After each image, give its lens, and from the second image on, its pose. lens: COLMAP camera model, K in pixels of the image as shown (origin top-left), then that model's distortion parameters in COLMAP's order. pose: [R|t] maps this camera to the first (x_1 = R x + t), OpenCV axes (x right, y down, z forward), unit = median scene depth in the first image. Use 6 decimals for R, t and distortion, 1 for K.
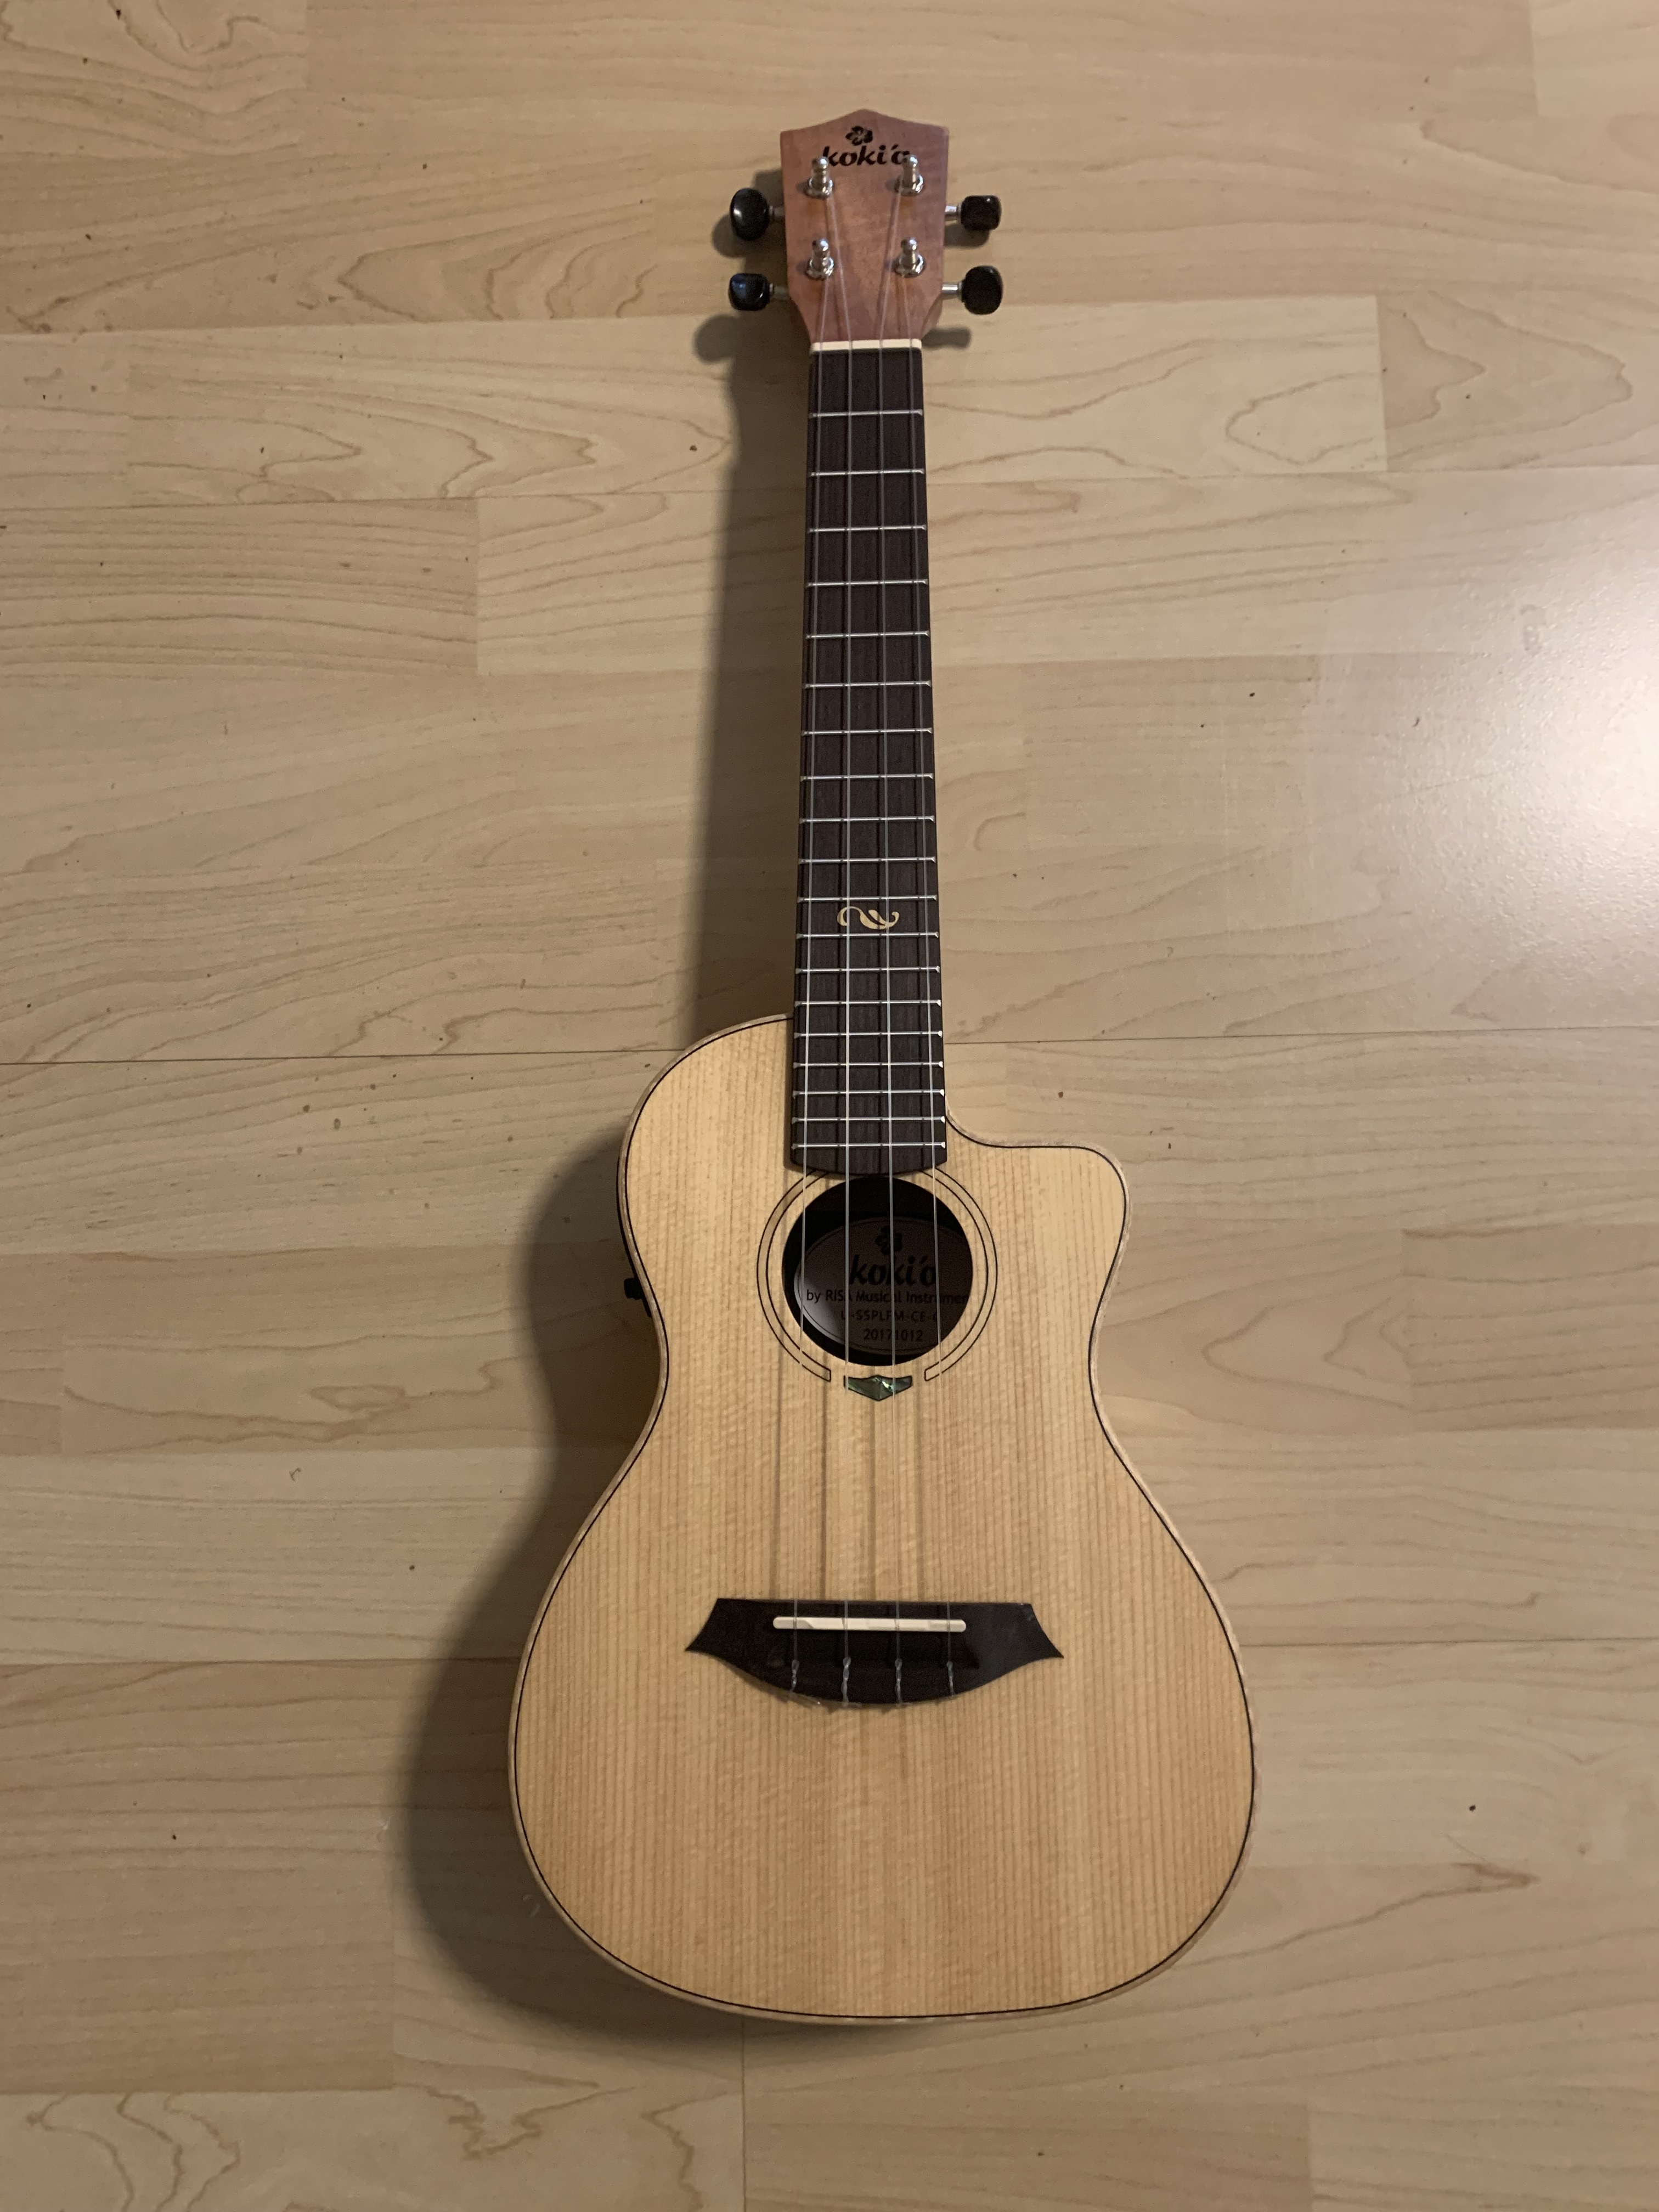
lens RADIAL K [[1695.5, 0, 829.5], [0, 1695.5, 1106.0], [0, 0, 1]] dist [-0.006621, 0.008972]
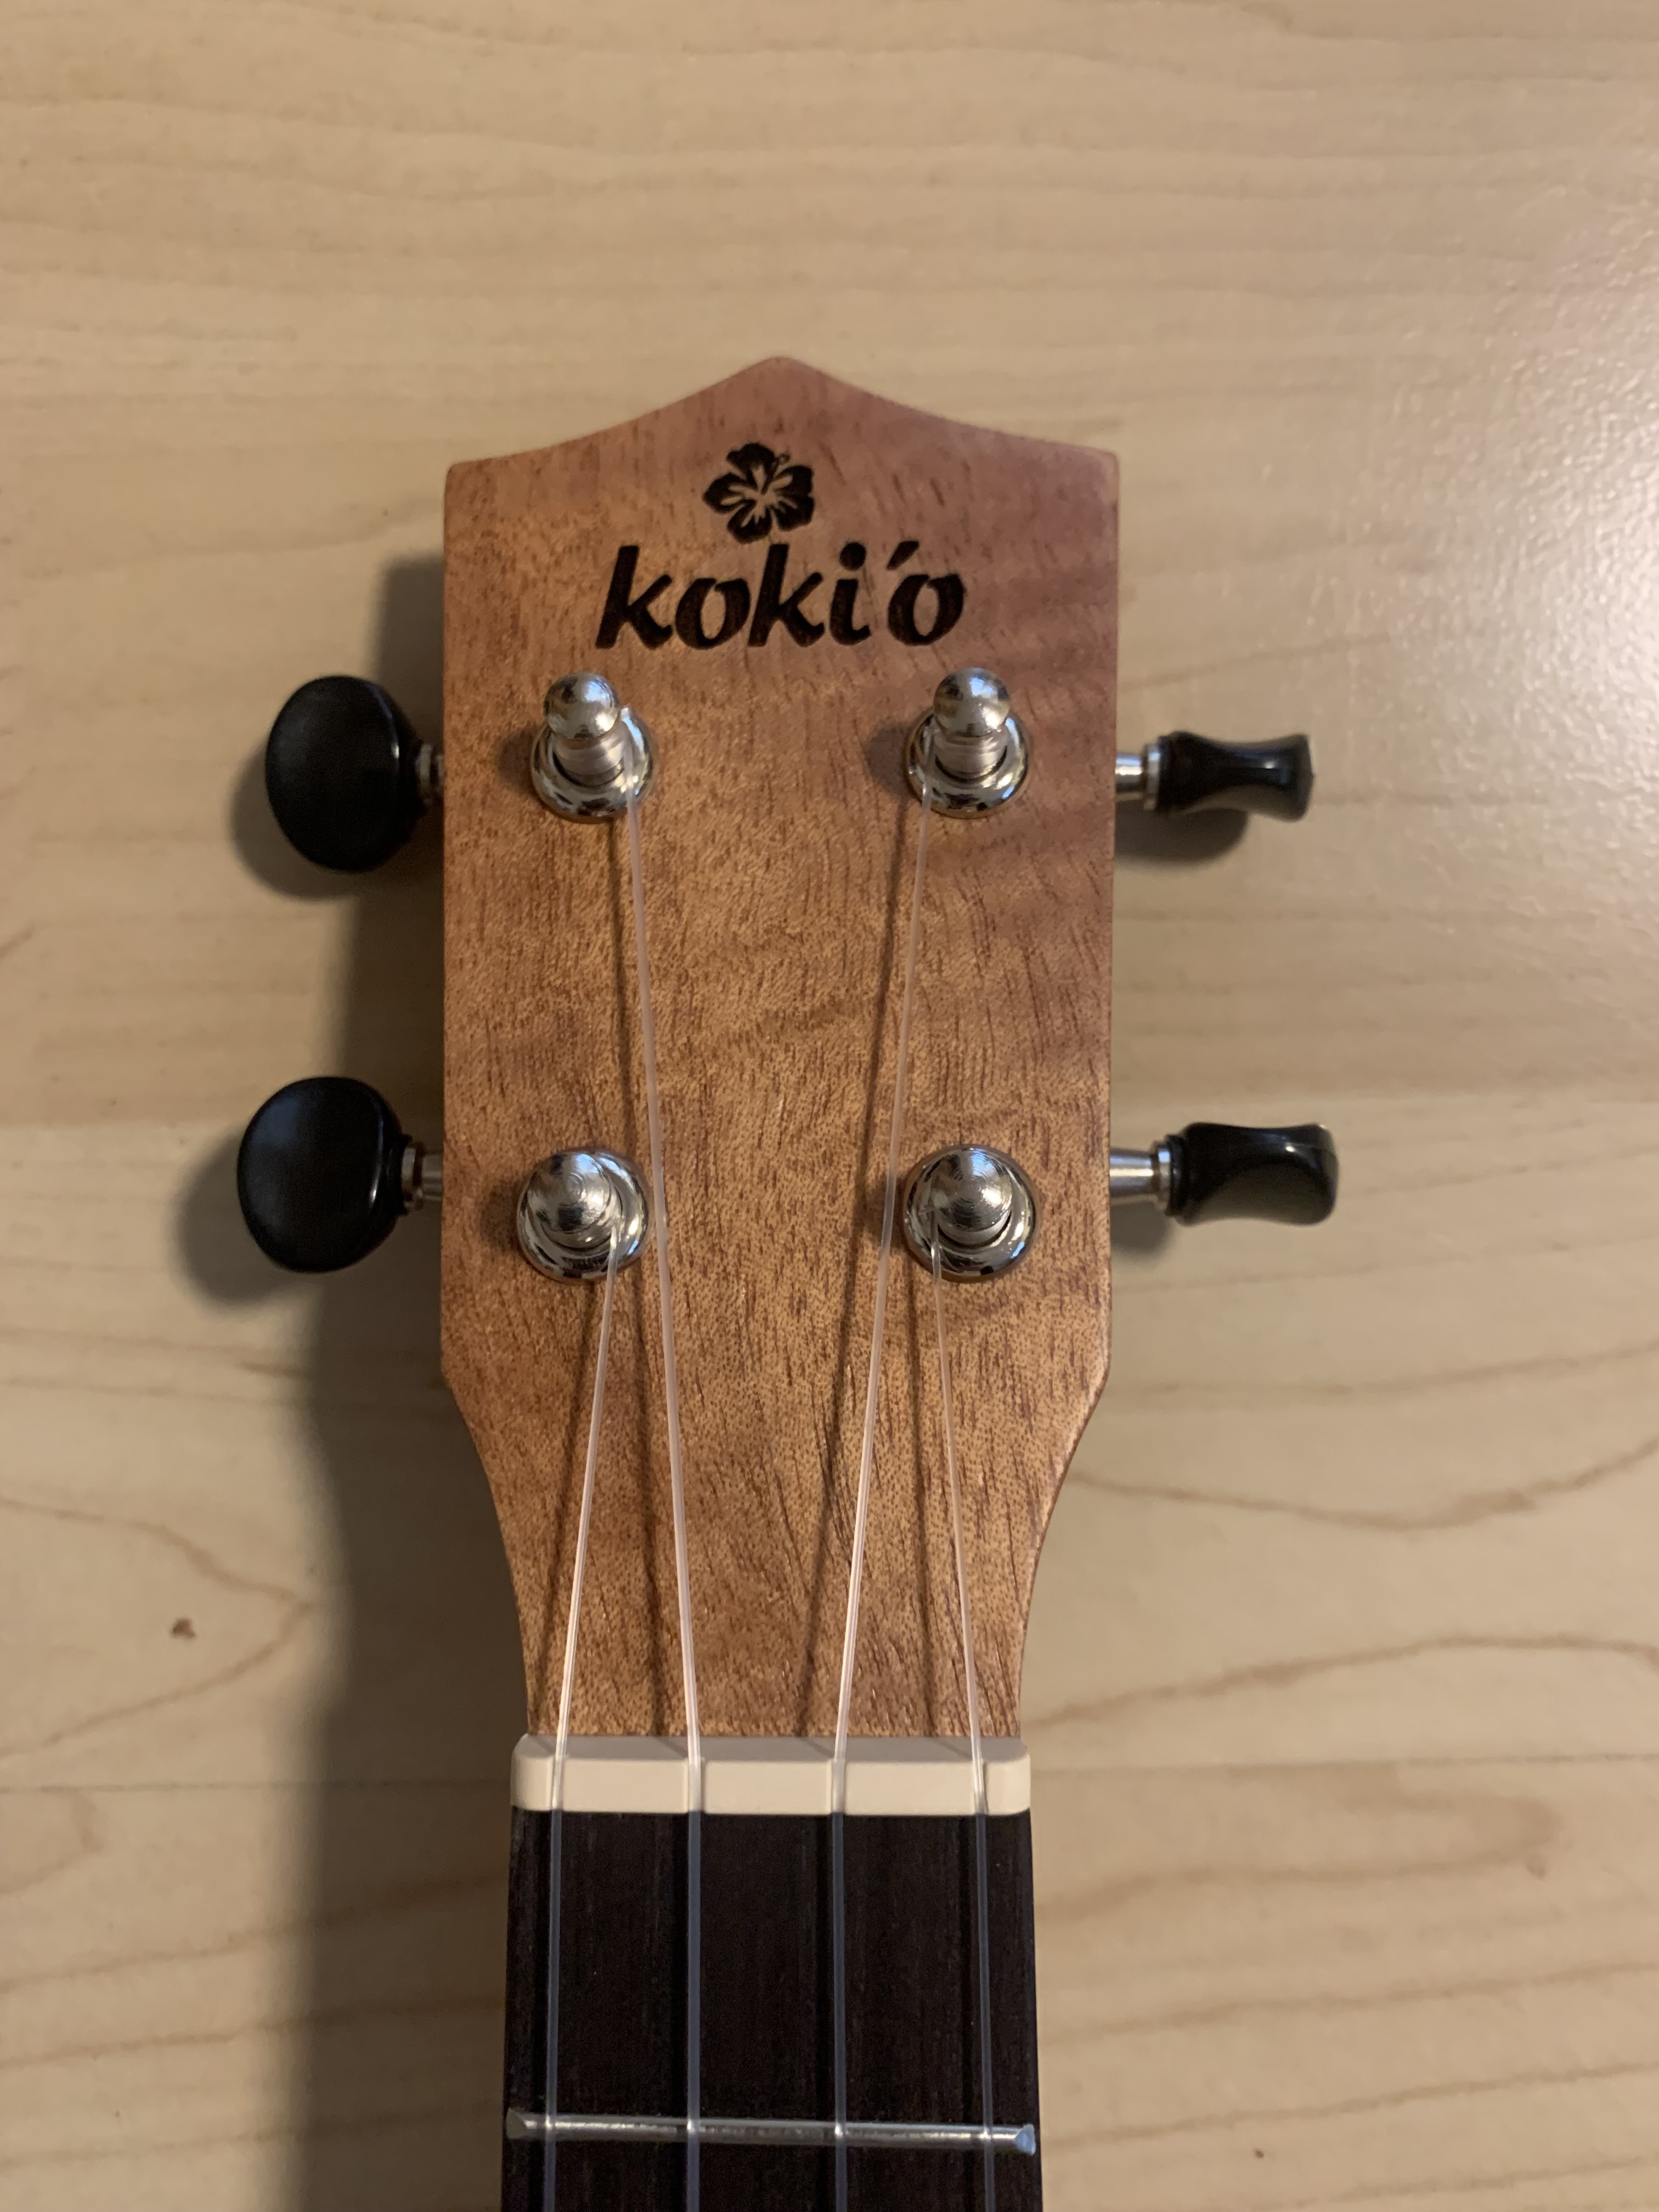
lens RADIAL K [[1687.9, 0, 829.5], [0, 1687.9, 1106.0], [0, 0, 1]] dist [-0.011276, -0.007224]
pose [[0.999966, -0.004545, 0.006889, 0.025672], [0.003509, 0.989641, 0.143518, -0.518798], [-0.007470, -0.143489, 0.989624, 0.742540]]
